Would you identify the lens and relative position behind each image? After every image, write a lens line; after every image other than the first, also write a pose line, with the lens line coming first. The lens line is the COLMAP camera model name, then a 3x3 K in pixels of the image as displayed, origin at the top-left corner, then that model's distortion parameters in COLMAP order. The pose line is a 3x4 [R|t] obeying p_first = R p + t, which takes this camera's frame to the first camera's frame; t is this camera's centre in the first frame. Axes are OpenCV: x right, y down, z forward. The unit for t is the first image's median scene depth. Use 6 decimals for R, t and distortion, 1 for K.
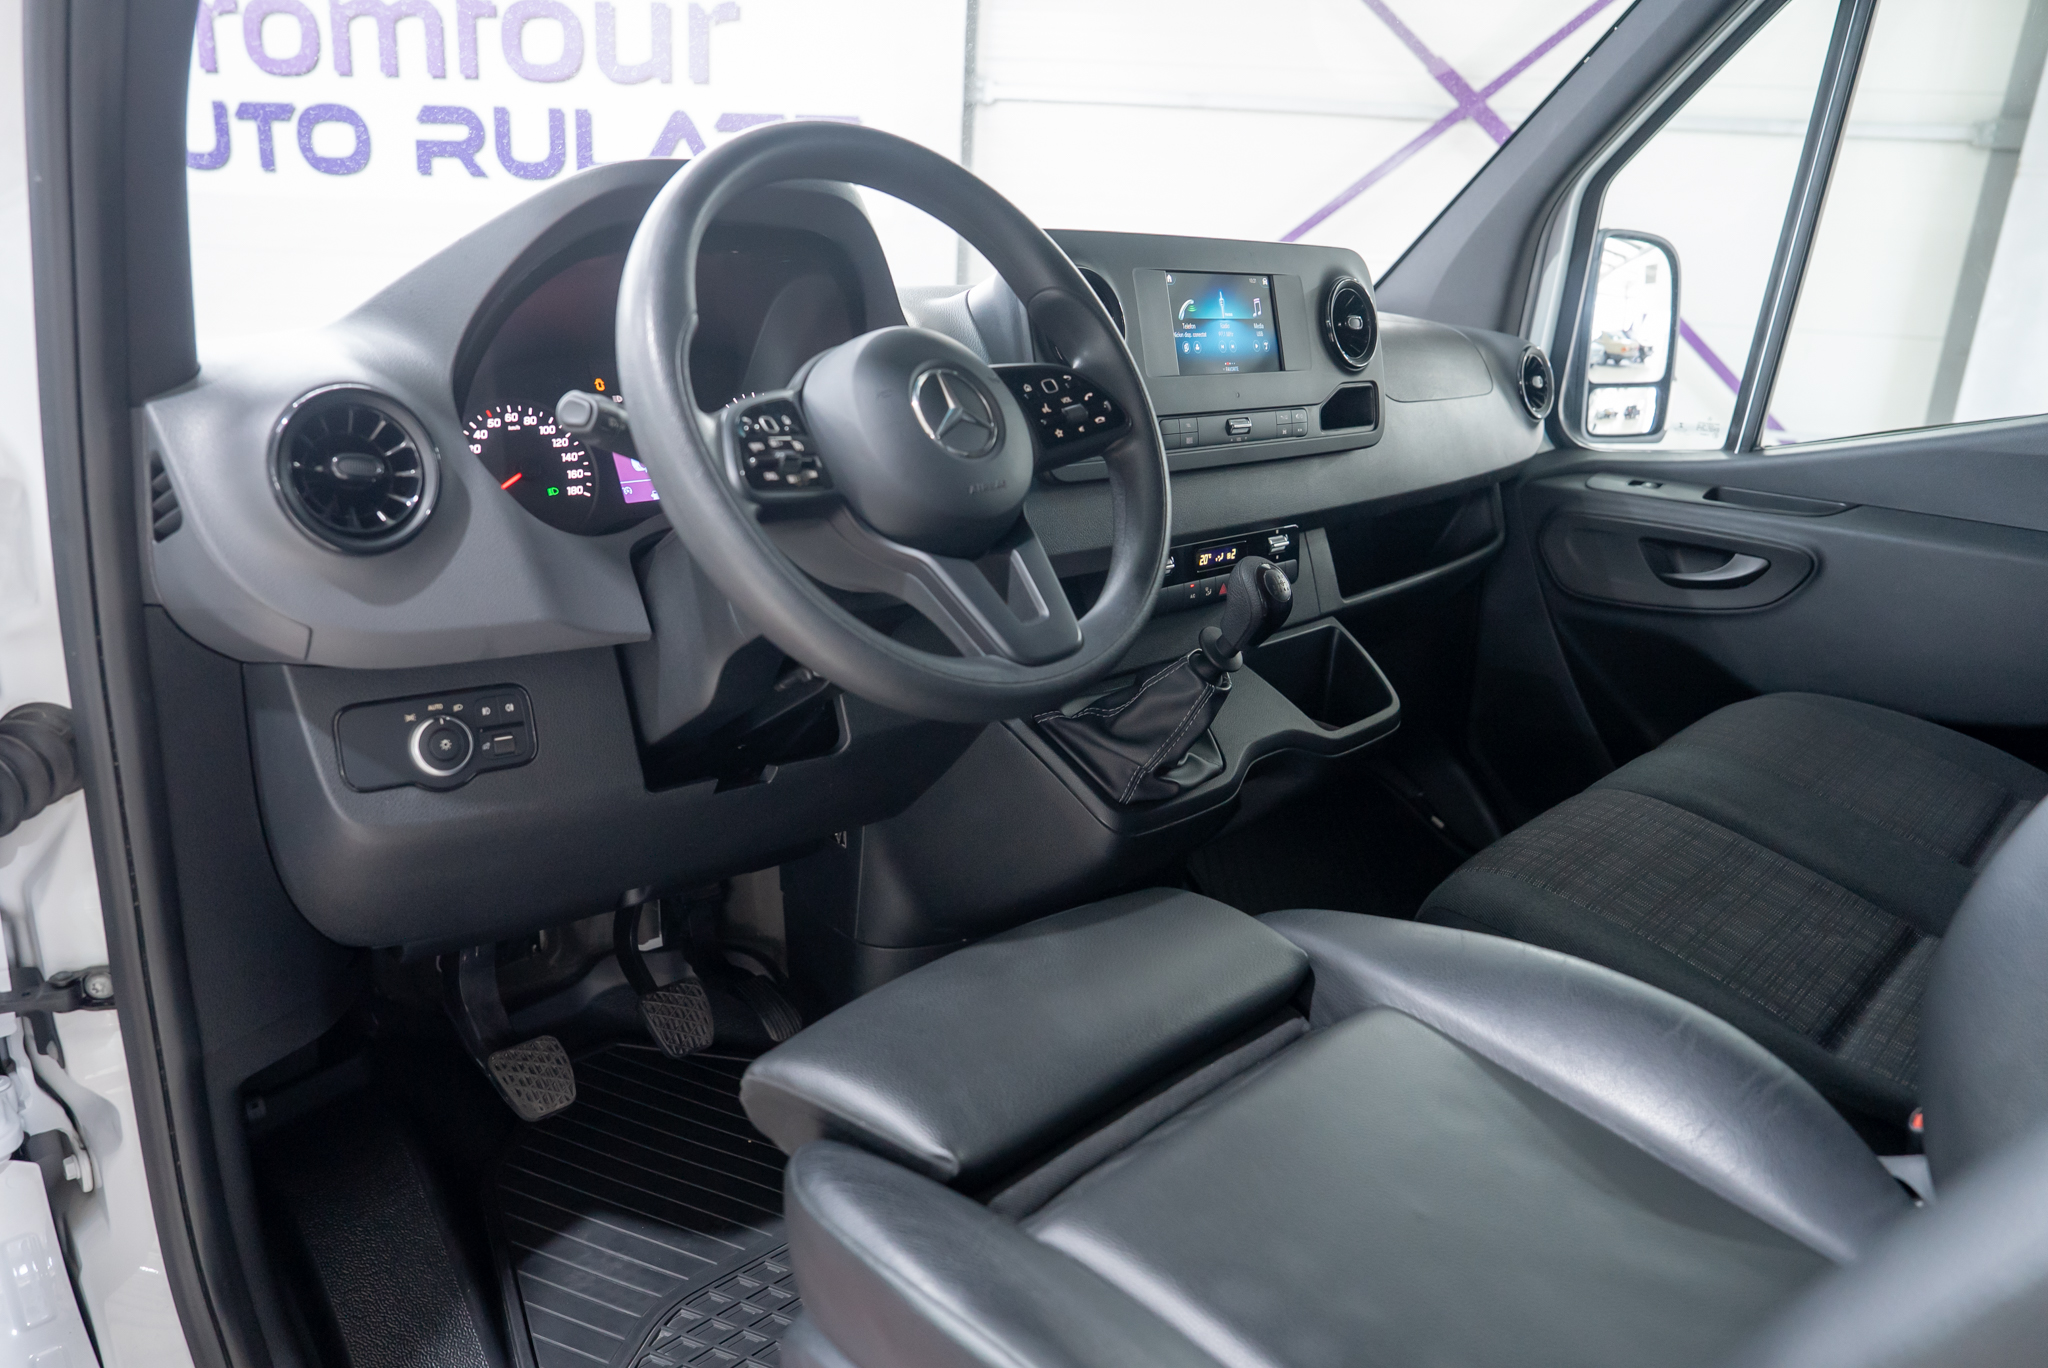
lens RADIAL K [[1401.3, 0, 1014.9], [0, 1401.3, 692.4], [0, 0, 1]] dist [-0.103293, 0.062028]
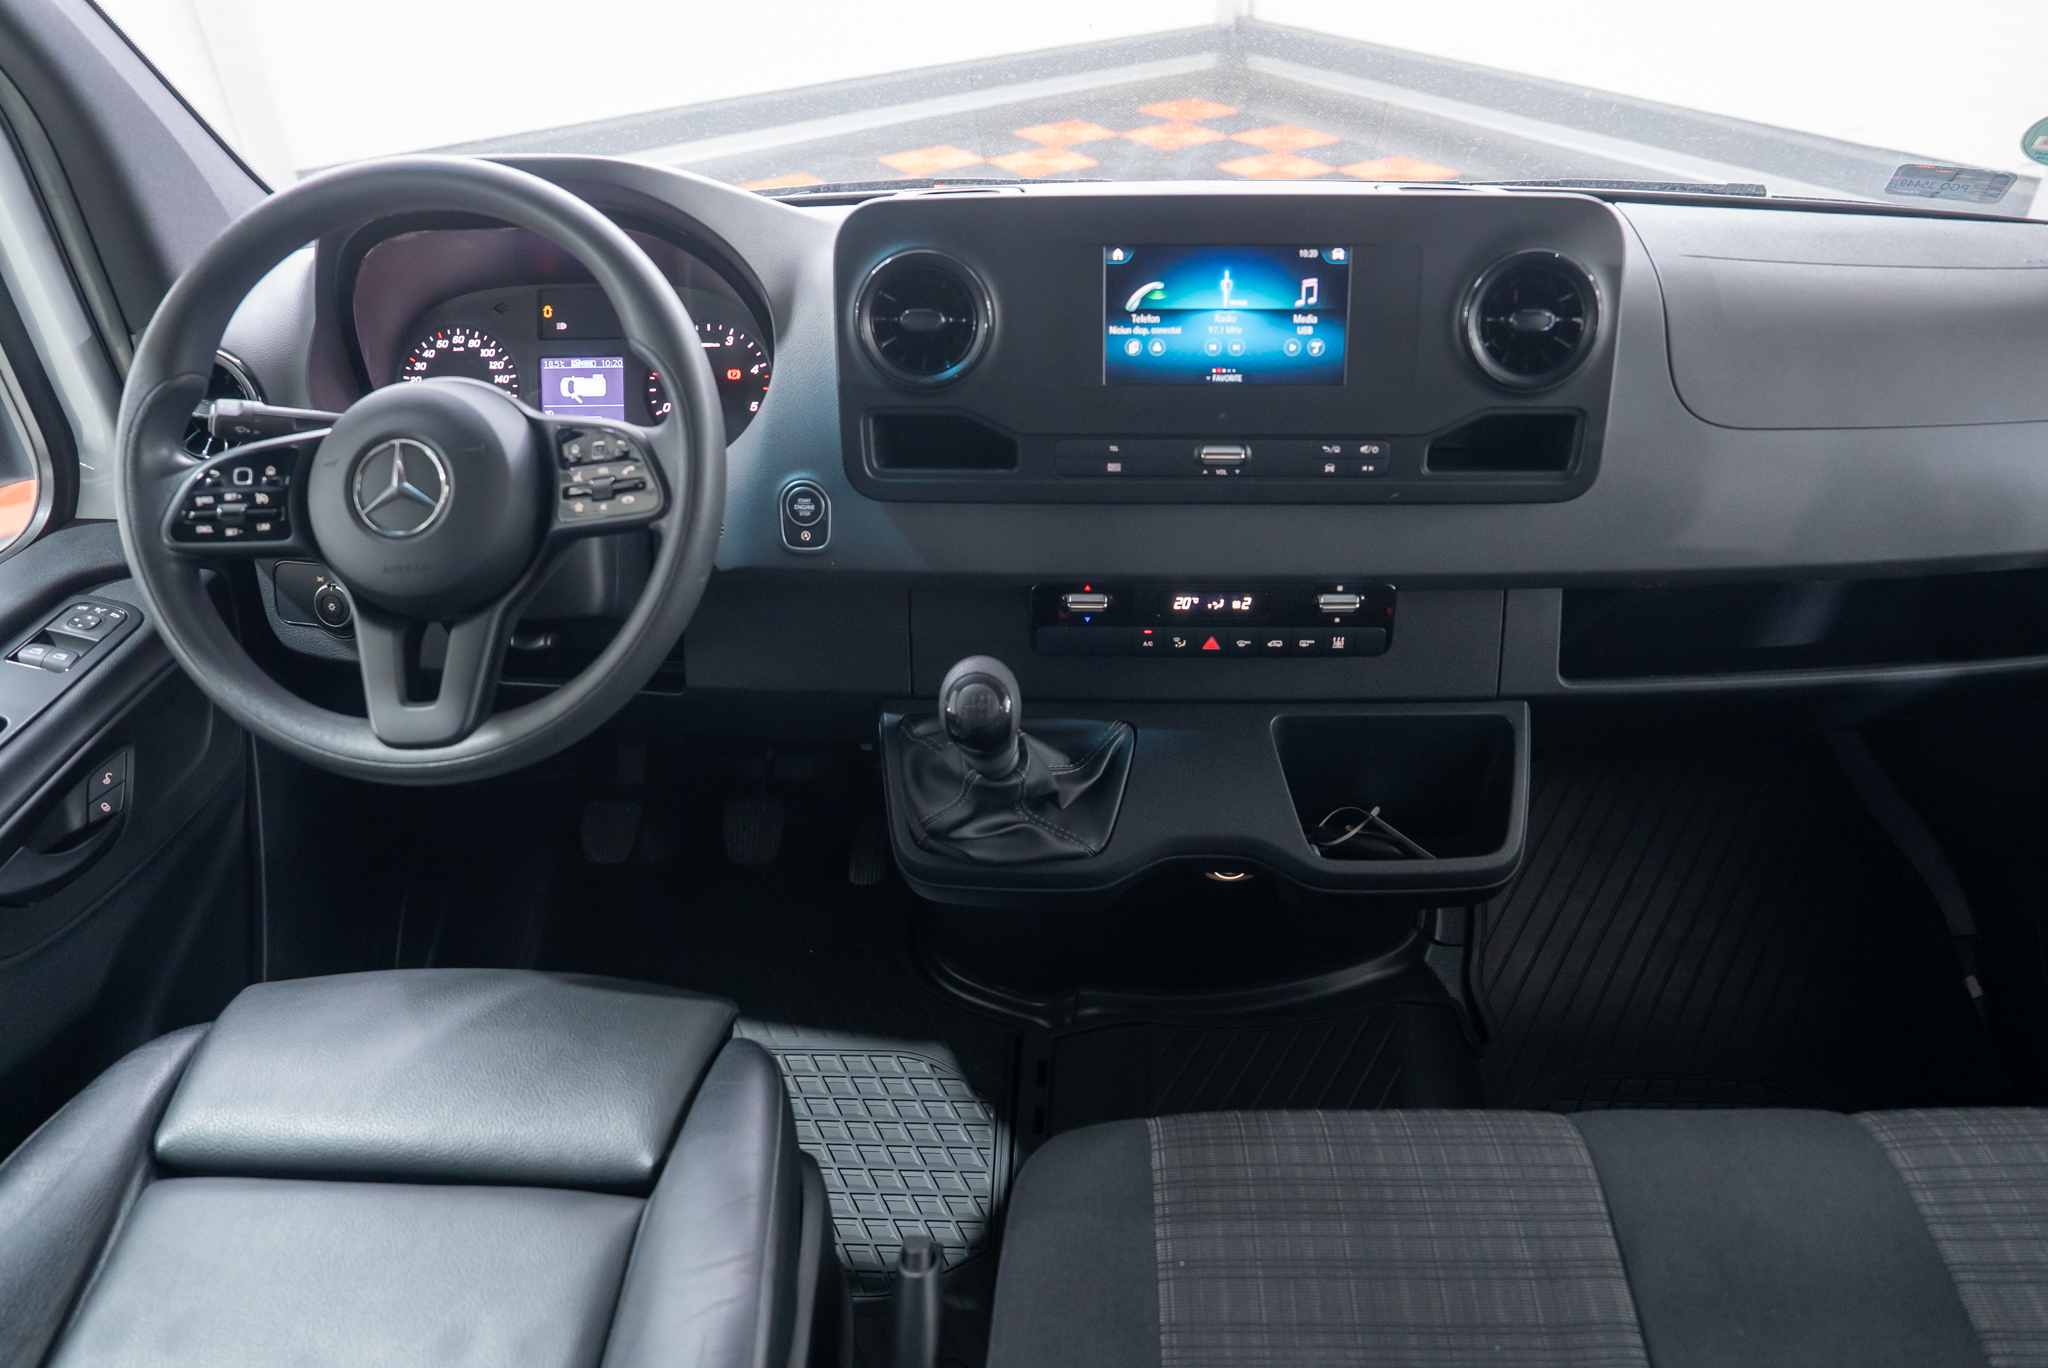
lens RADIAL K [[1401.3, 0, 1014.9], [0, 1401.3, 692.4], [0, 0, 1]] dist [-0.103293, 0.062028]
pose [[0.672807, 0.367645, -0.642004, 0.635247], [-0.178141, 0.922759, 0.341732, -0.320607], [0.718051, -0.115553, 0.686331, 0.405103]]
